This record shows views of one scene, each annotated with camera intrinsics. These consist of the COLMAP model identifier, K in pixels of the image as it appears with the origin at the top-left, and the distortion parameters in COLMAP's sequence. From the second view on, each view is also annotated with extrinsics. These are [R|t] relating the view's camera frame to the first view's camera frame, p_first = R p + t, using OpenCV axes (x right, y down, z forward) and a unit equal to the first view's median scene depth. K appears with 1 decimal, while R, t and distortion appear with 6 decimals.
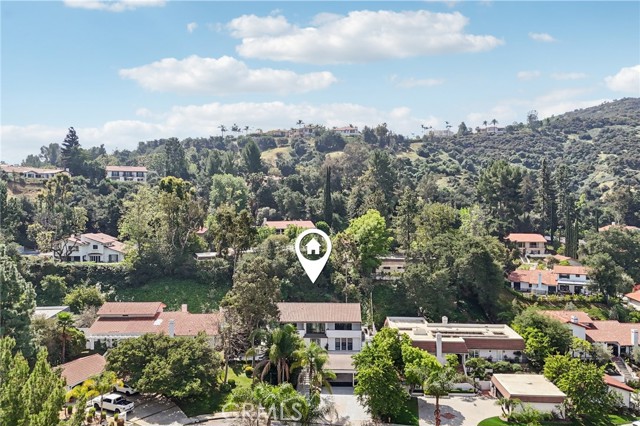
lens RADIAL K [[562.3, 0, 315.4], [0, 562.3, 214.6], [0, 0, 1]] dist [0.087226, -0.106366]
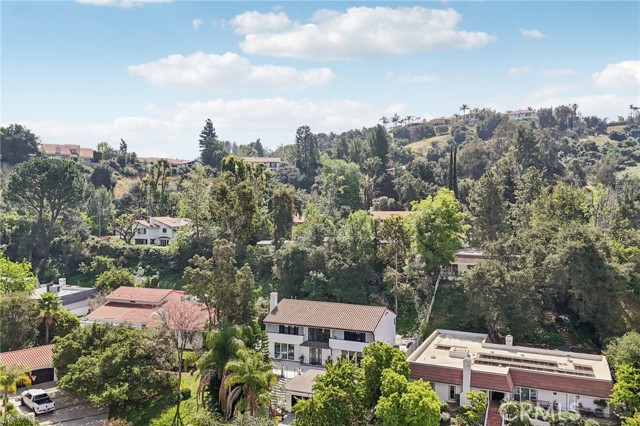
lens RADIAL K [[562.3, 0, 315.4], [0, 562.3, 214.6], [0, 0, 1]] dist [0.087226, -0.106366]
pose [[0.934319, 0.014088, -0.356160, 0.223216], [-0.015423, 0.999881, -0.000909, 0.031457], [0.356104, 0.006342, 0.934425, 0.229626]]
